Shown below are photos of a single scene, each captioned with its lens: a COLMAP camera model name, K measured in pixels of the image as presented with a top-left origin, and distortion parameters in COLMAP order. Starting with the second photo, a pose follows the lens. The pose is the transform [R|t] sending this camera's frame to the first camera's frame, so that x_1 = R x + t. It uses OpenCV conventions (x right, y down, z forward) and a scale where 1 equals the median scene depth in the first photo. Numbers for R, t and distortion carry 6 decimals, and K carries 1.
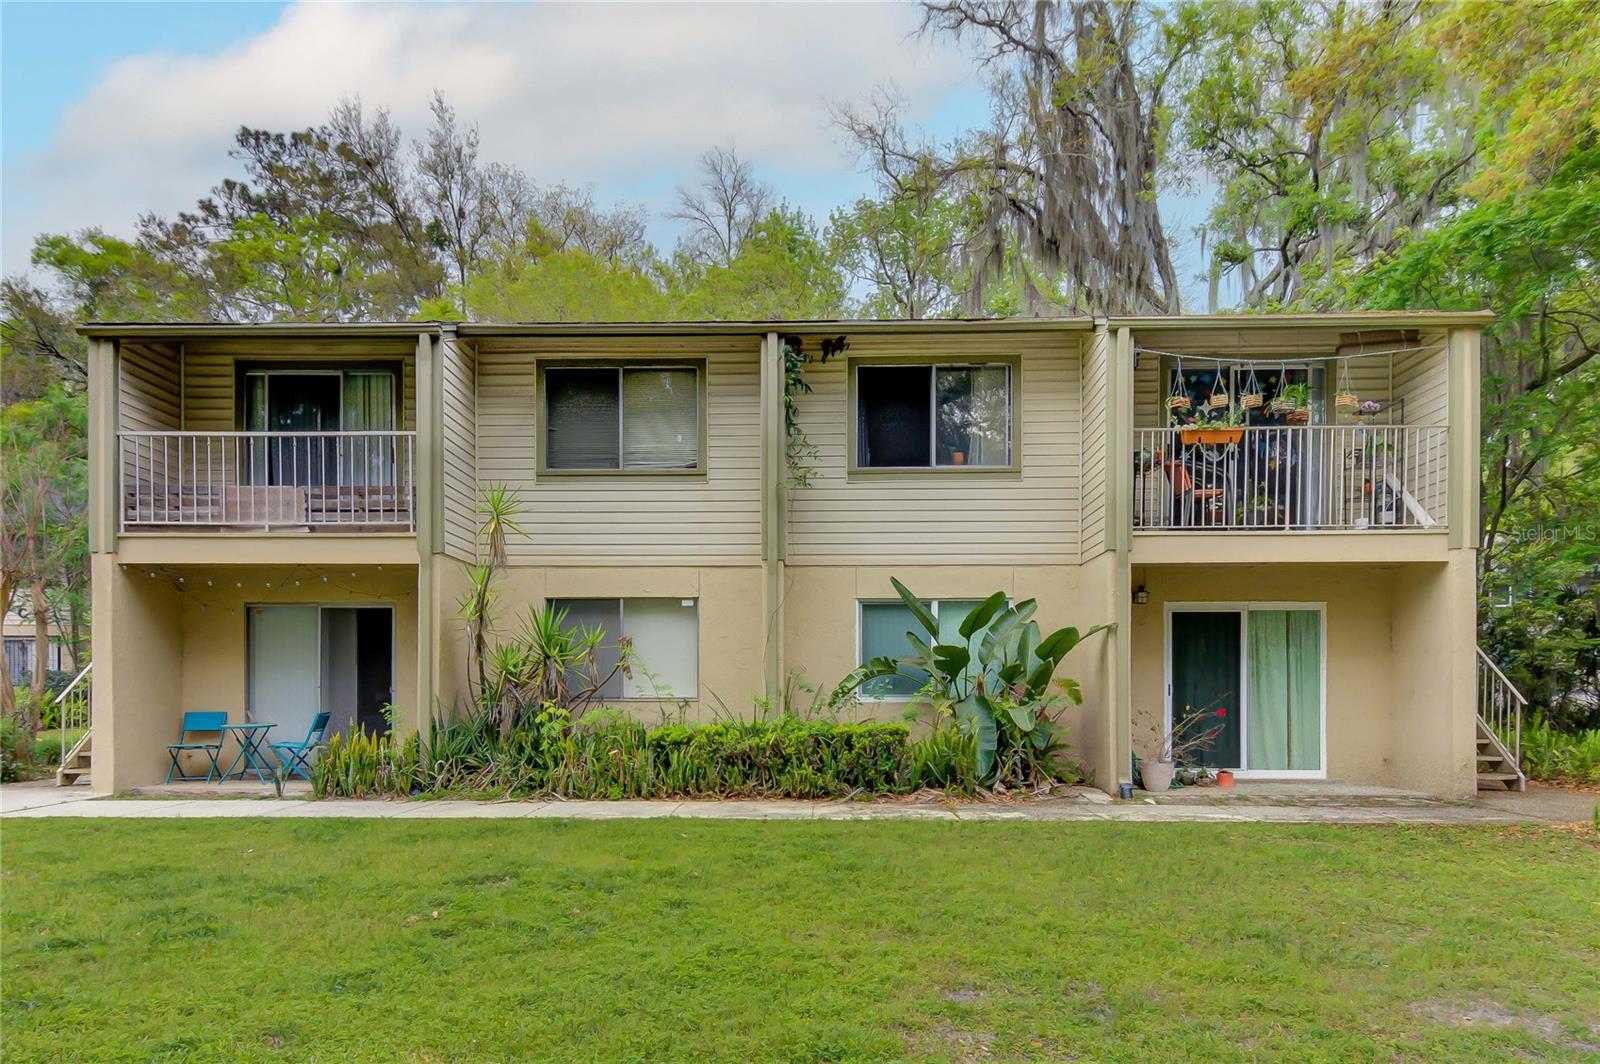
lens RADIAL K [[842.5, 0, 793.5], [0, 842.5, 648.1], [0, 0, 1]] dist [0.013792, -0.000034]
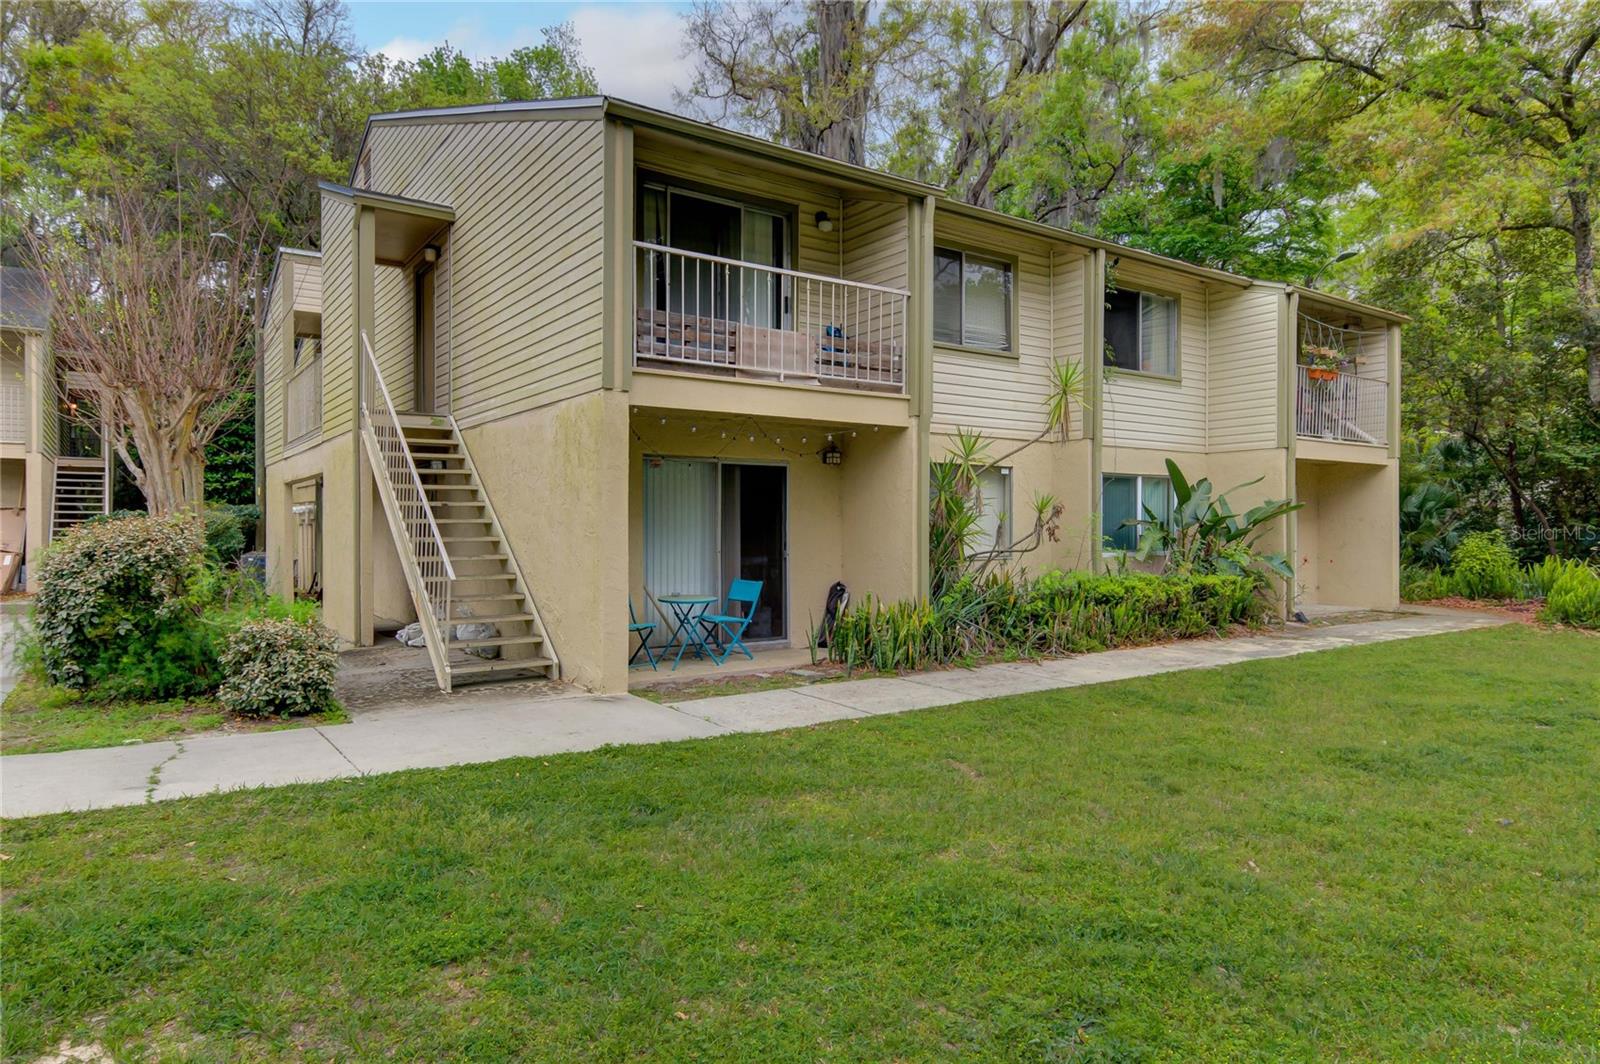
lens RADIAL K [[967.9, 0, 798.3], [0, 967.9, 532.6], [0, 0, 1]] dist [0.002544, 0.000013]
pose [[0.803435, -0.004179, 0.595378, -1.211208], [0.004550, 0.999989, 0.000879, 0.022471], [-0.595375, 0.002003, 0.803445, 0.164148]]
